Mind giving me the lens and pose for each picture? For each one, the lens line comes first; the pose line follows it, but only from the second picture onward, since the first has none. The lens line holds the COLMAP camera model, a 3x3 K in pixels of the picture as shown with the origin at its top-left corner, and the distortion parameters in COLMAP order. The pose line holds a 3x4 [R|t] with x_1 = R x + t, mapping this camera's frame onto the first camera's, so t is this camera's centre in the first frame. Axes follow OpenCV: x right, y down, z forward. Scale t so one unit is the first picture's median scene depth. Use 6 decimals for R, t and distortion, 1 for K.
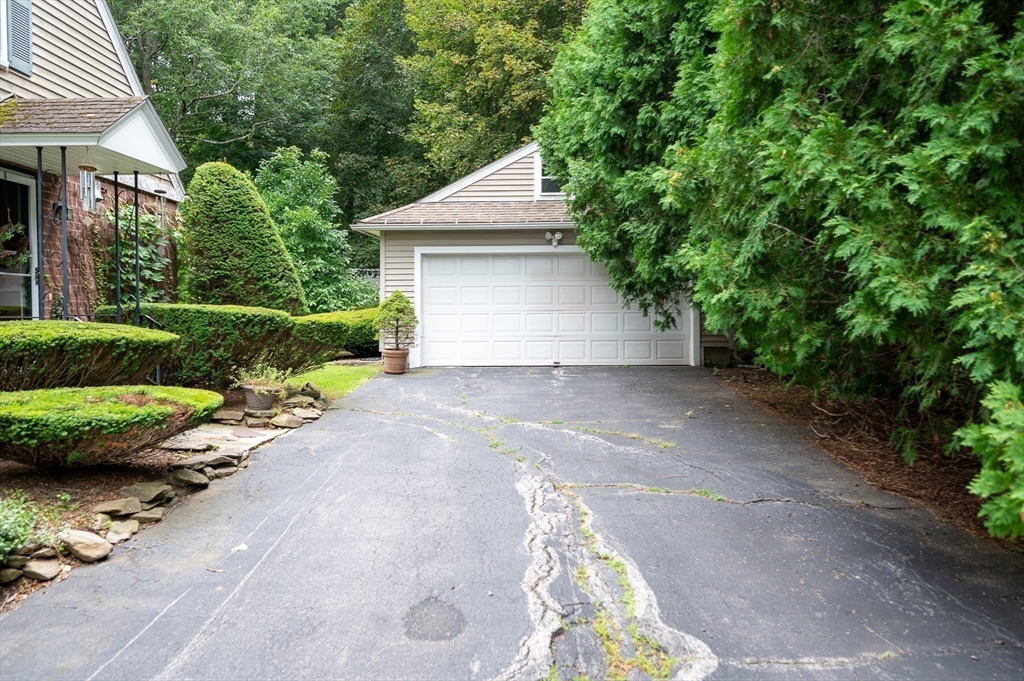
lens RADIAL K [[775.0, 0, 513.1], [0, 775.0, 339.2], [0, 0, 1]] dist [0.006476, 0.001777]
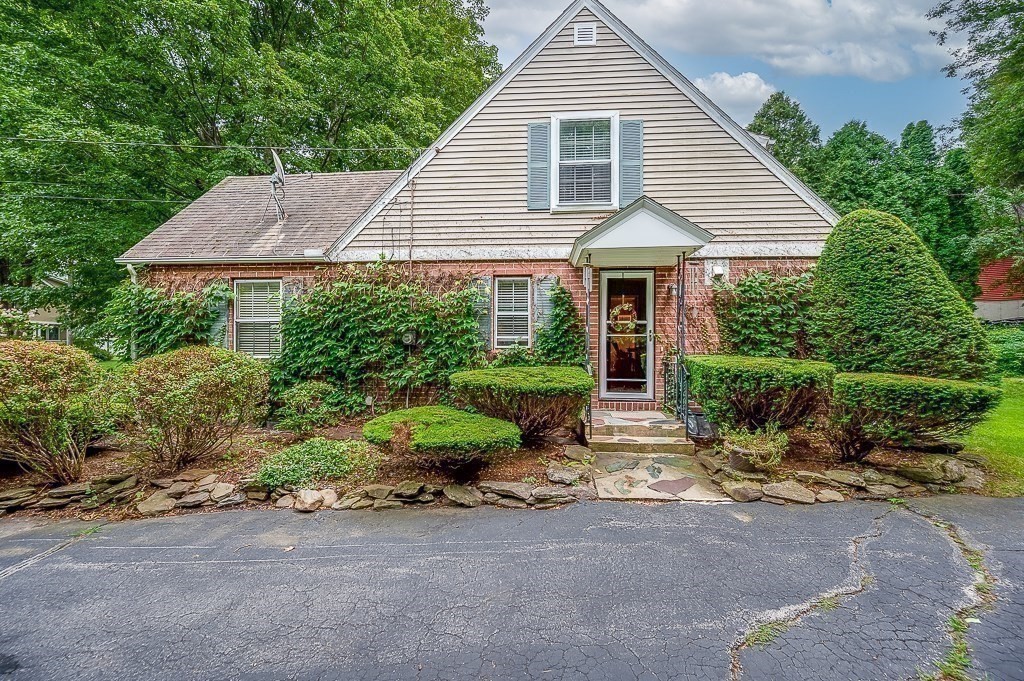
lens RADIAL K [[411.4, 0, 515.0], [0, 411.4, 340.8], [0, 0, 1]] dist [0.010847, -0.000431]
pose [[-0.027783, 0.001085, -0.999613, 0.193751], [-0.028162, 0.999602, 0.001868, -0.060457], [0.999217, 0.028203, -0.027741, 0.701969]]
